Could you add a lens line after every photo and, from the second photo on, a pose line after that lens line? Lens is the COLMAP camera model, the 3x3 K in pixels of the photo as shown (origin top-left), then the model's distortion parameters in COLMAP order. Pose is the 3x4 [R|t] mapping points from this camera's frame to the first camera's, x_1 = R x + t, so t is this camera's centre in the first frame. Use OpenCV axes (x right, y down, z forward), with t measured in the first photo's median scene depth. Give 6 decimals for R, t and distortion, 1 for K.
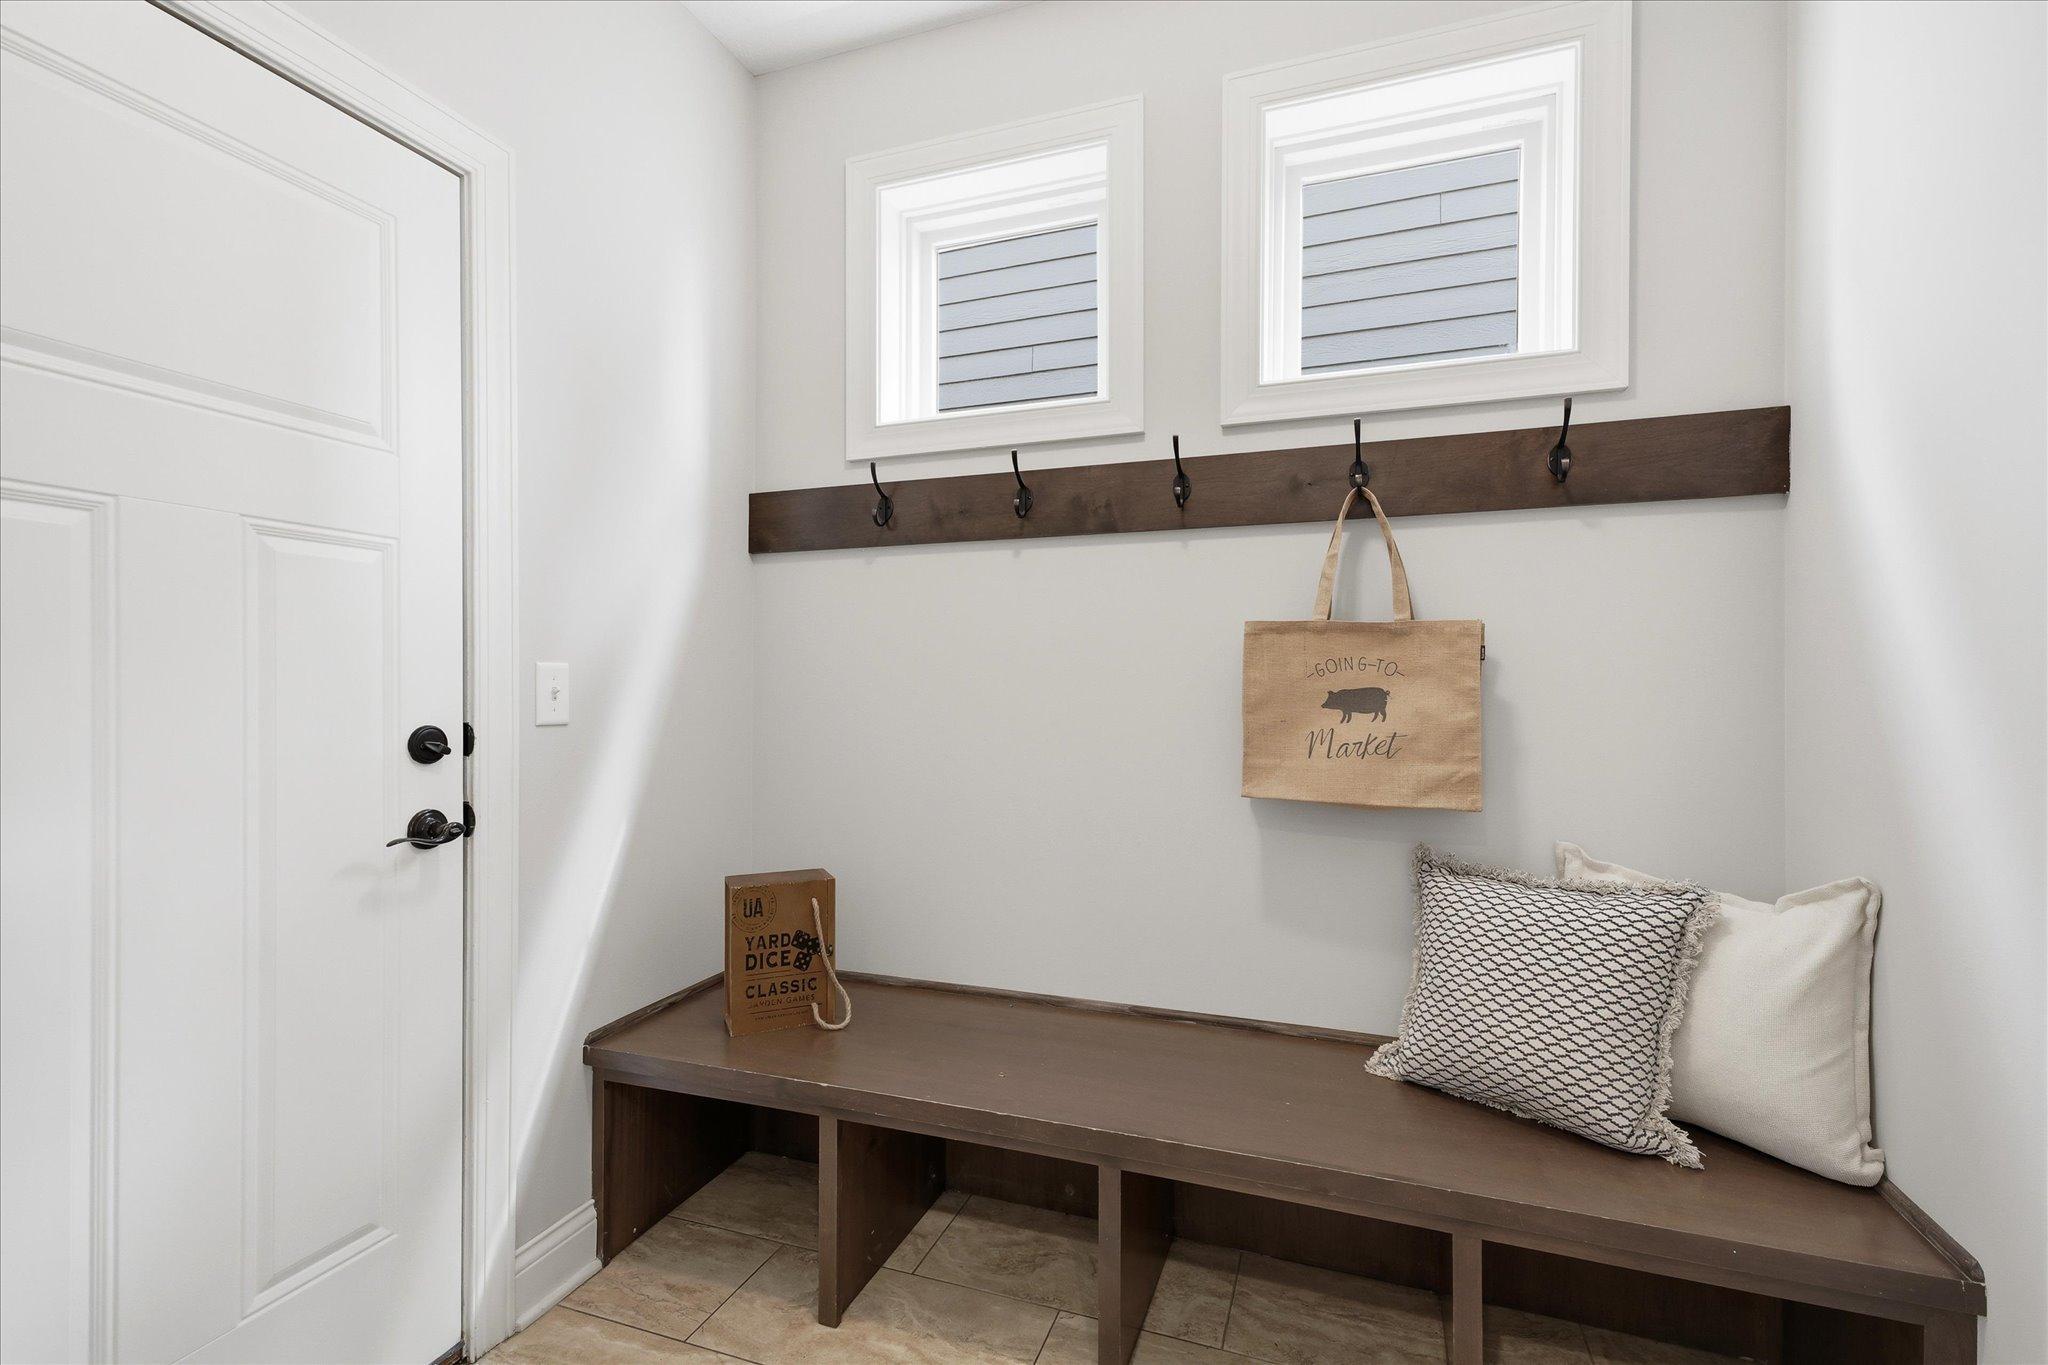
lens RADIAL K [[884.3, 0, 1032.6], [0, 884.3, 690.3], [0, 0, 1]] dist [0.009925, 0.000226]
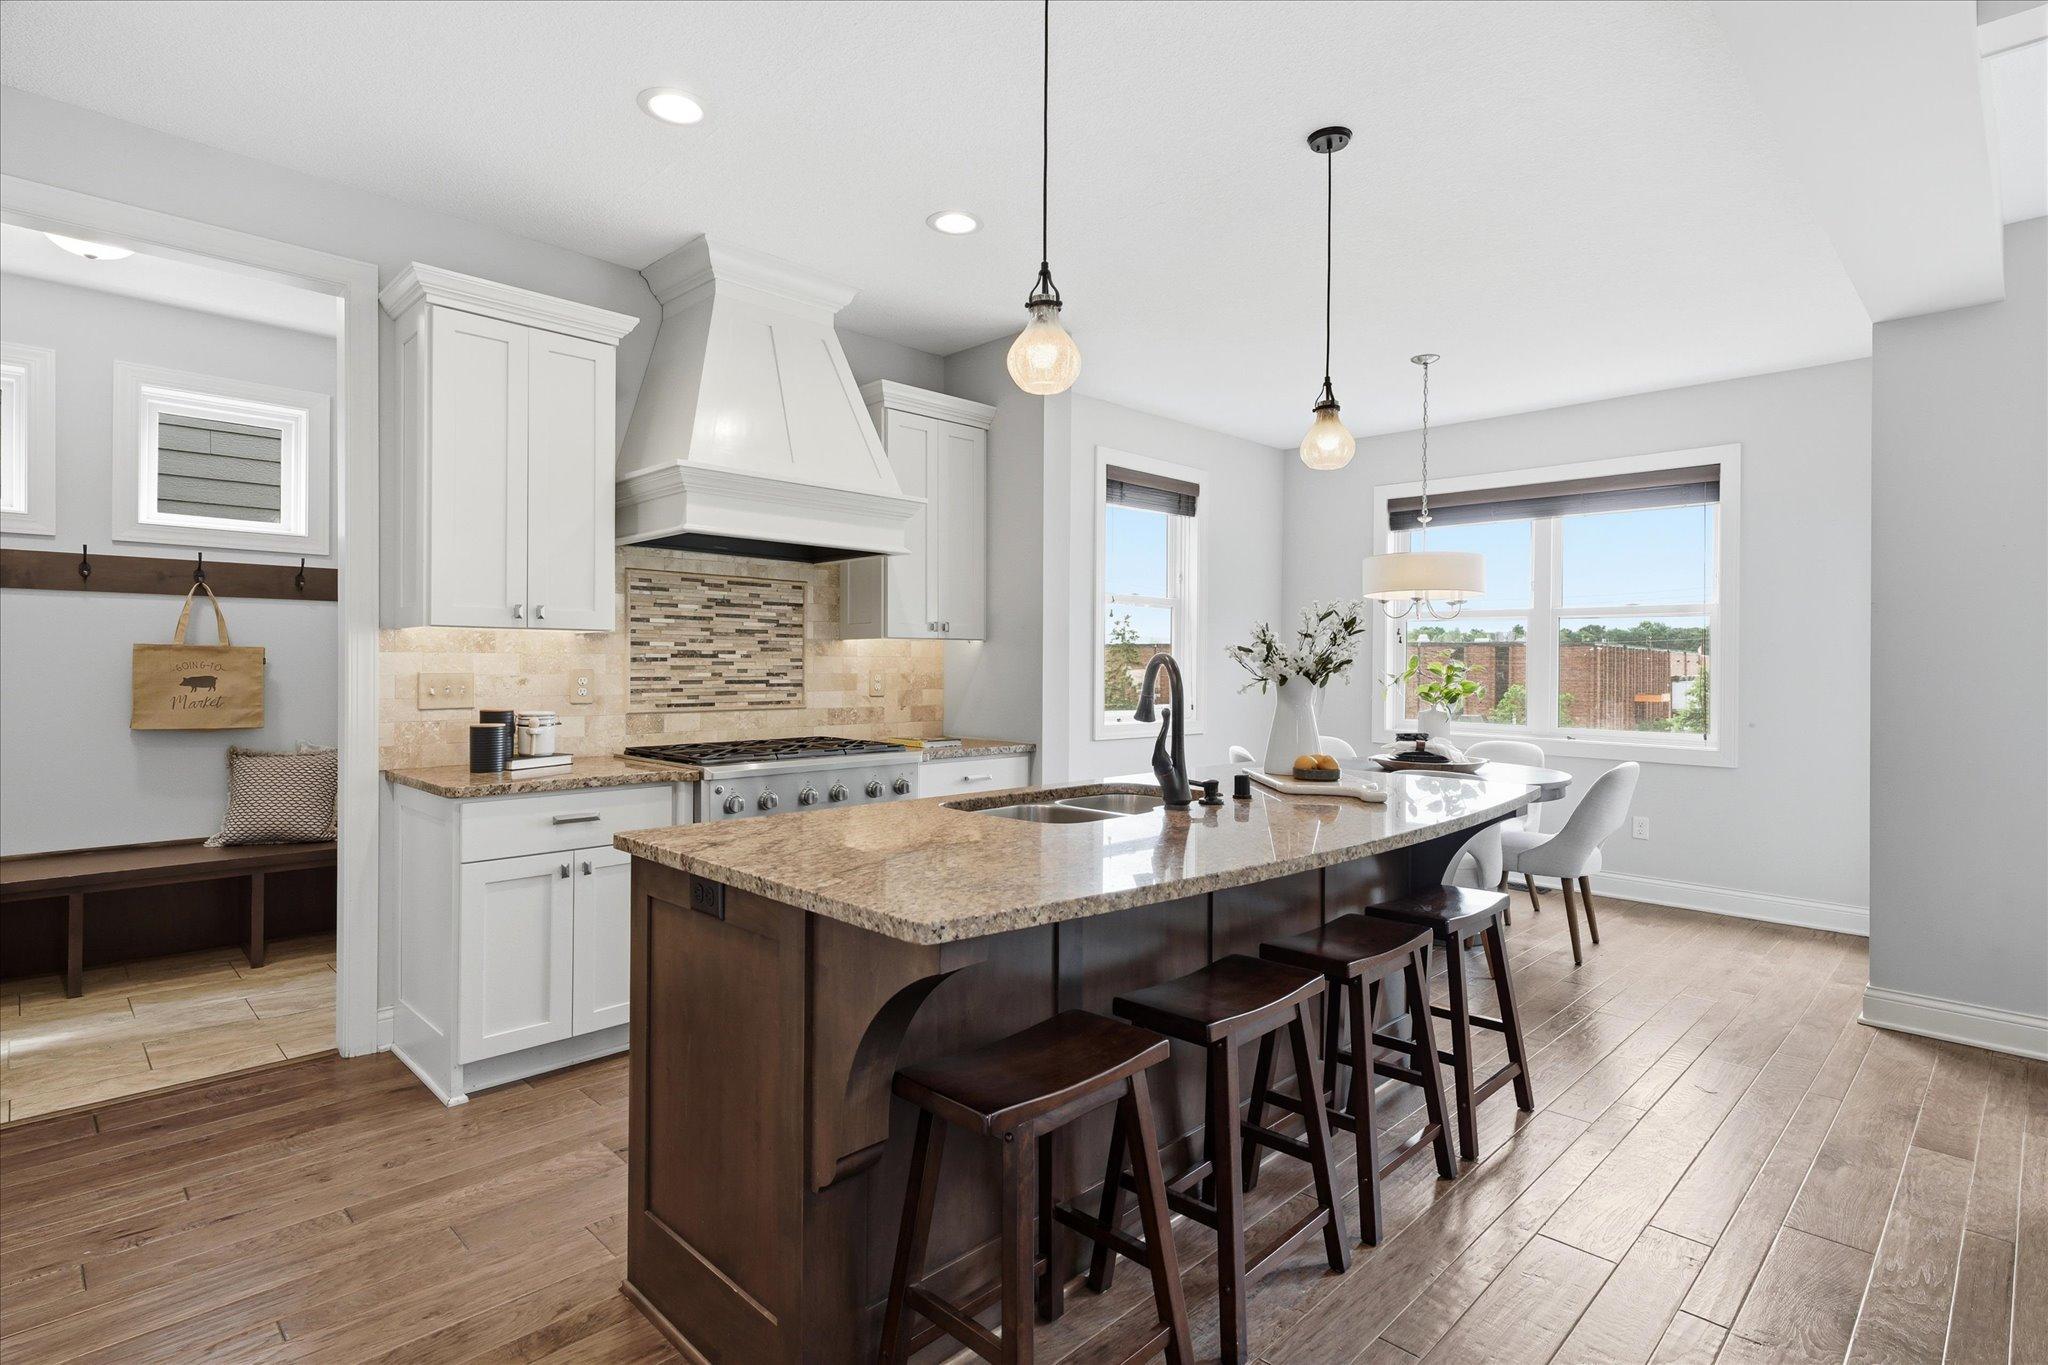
lens RADIAL K [[1012.7, 0, 1035.1], [0, 1012.7, 667.4], [0, 0, 1]] dist [-0.002378, 0.001336]
pose [[0.421471, -0.004638, 0.906830, -0.986358], [-0.012242, 0.999867, 0.010804, -0.073178], [-0.906759, -0.015655, 0.421358, -1.840984]]
